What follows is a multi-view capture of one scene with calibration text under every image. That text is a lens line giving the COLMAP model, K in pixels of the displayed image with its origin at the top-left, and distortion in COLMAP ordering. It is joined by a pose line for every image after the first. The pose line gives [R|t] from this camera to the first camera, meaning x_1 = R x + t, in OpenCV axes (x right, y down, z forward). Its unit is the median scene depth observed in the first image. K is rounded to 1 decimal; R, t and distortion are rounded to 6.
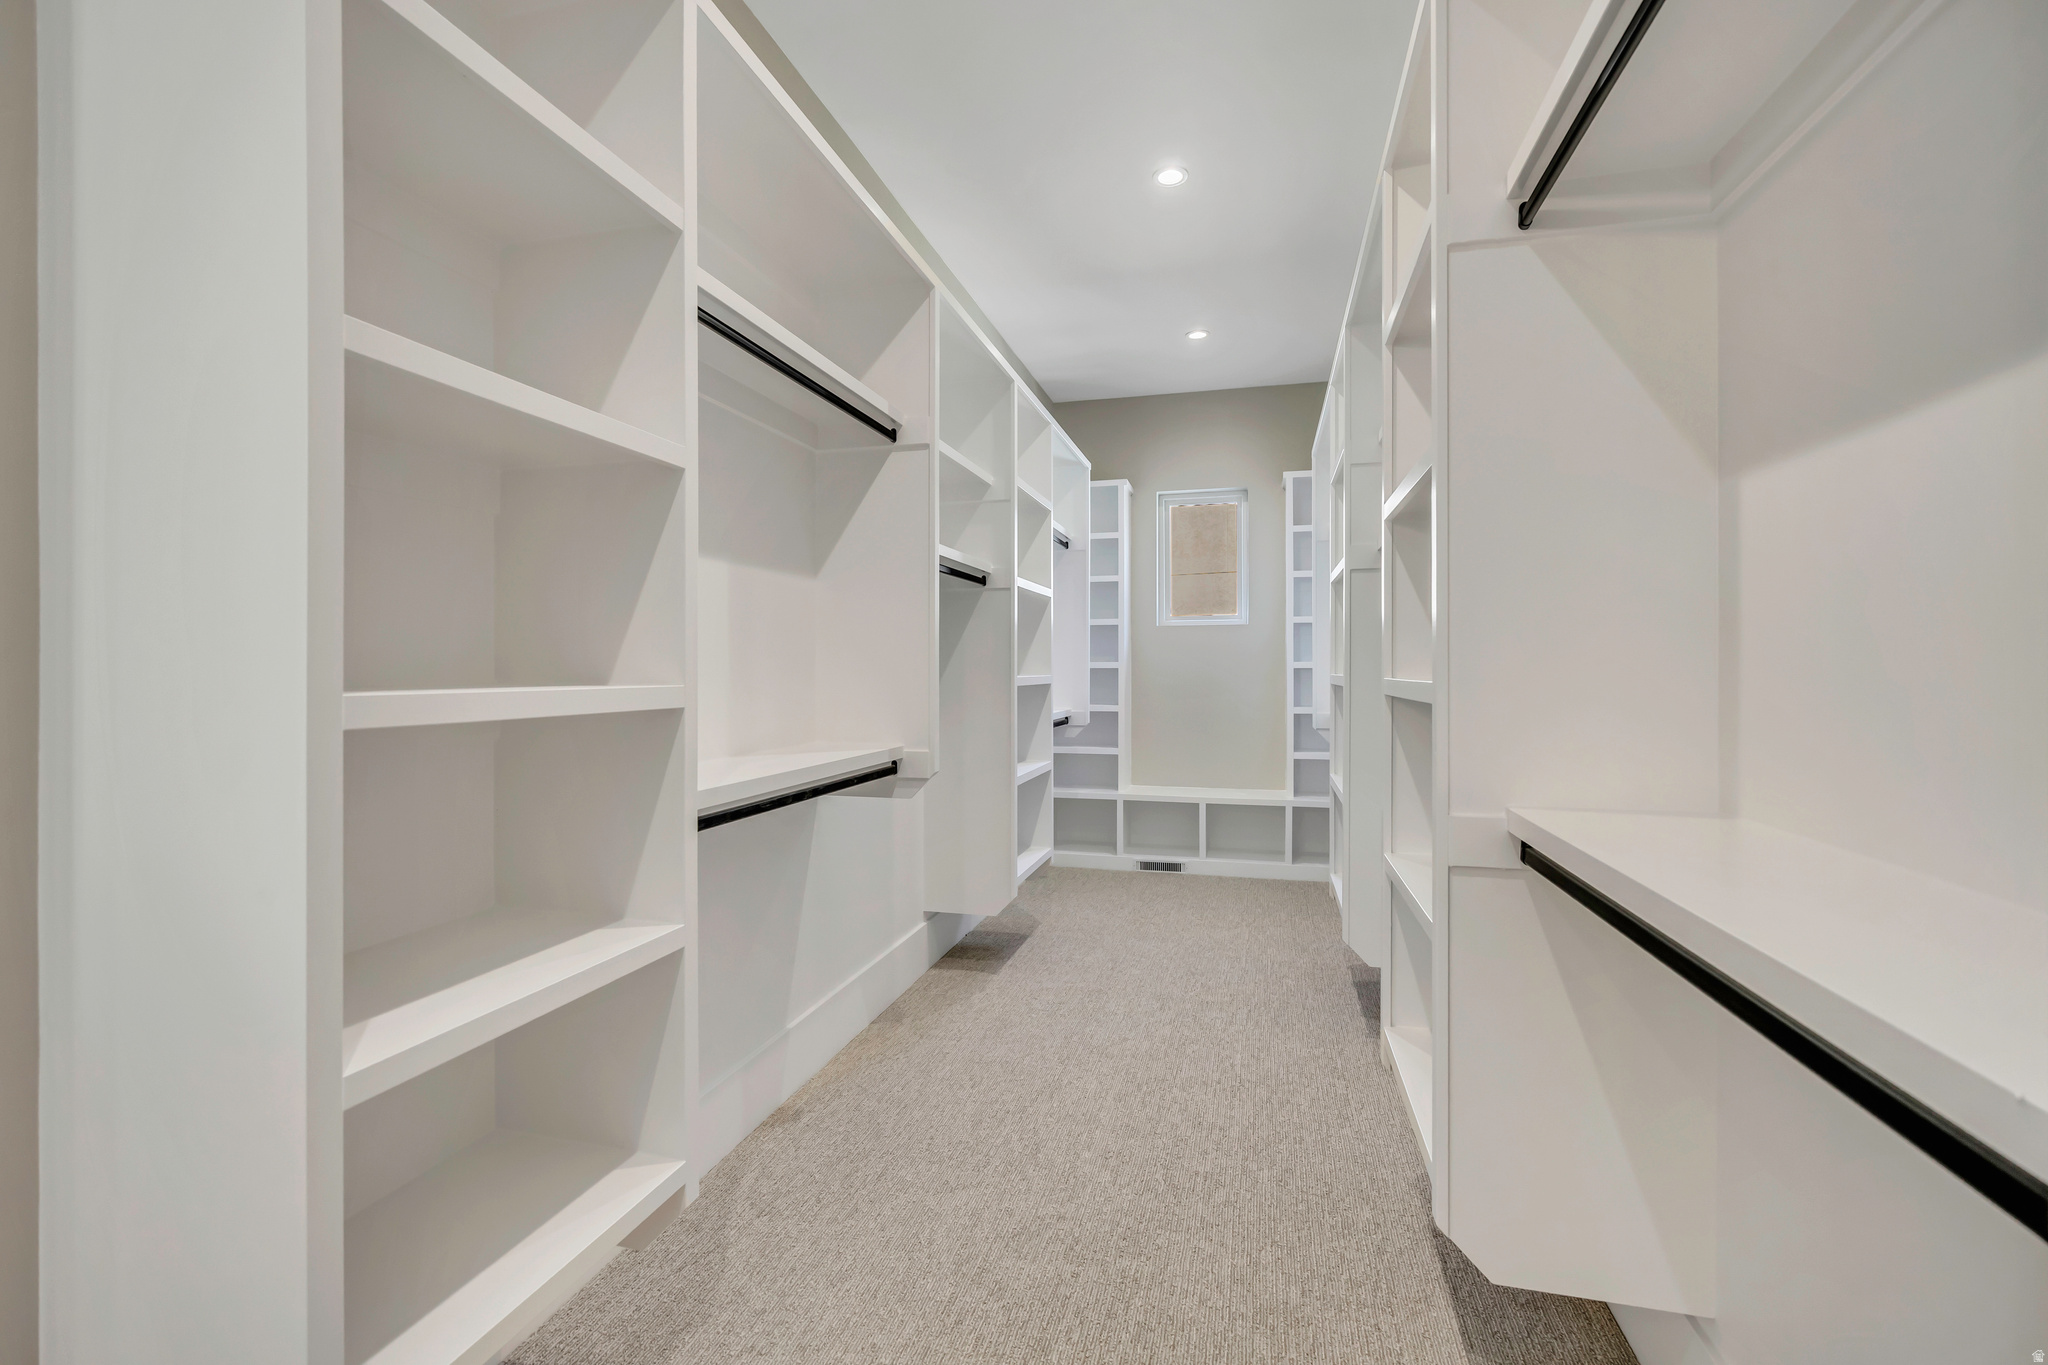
lens RADIAL K [[902.0, 0, 1019.3], [0, 902.0, 670.1], [0, 0, 1]] dist [0.001724, 0.000323]
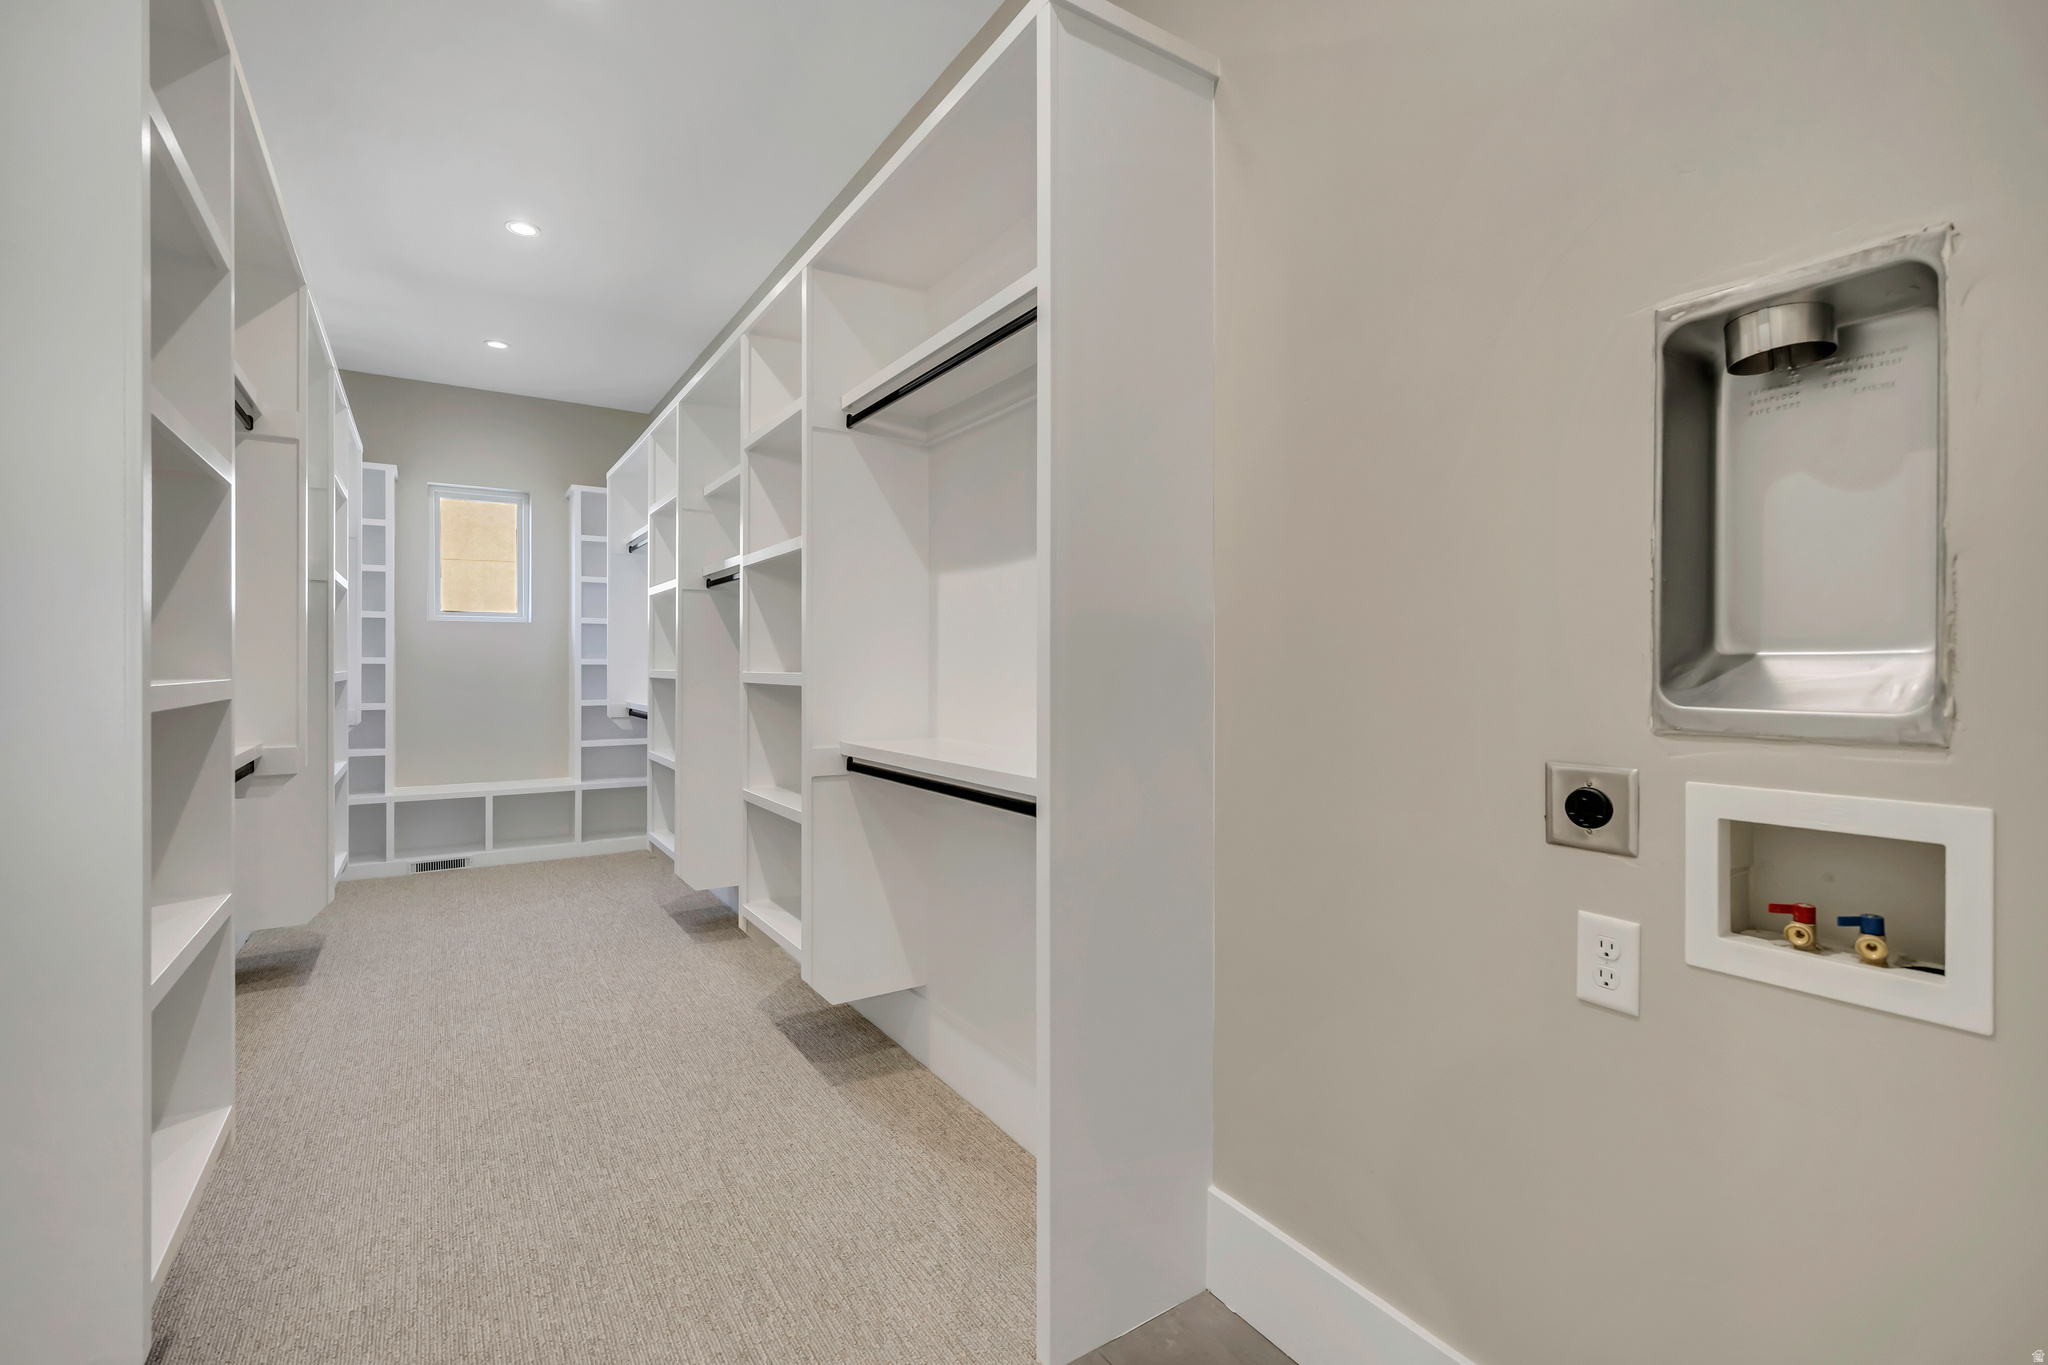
lens RADIAL K [[902.0, 0, 1019.3], [0, 902.0, 670.1], [0, 0, 1]] dist [0.001724, 0.000323]
pose [[0.670588, -0.001686, 0.741828, -0.203648], [-0.001093, 0.999994, 0.003260, 0.000623], [-0.741830, -0.002997, 0.670582, -0.175655]]
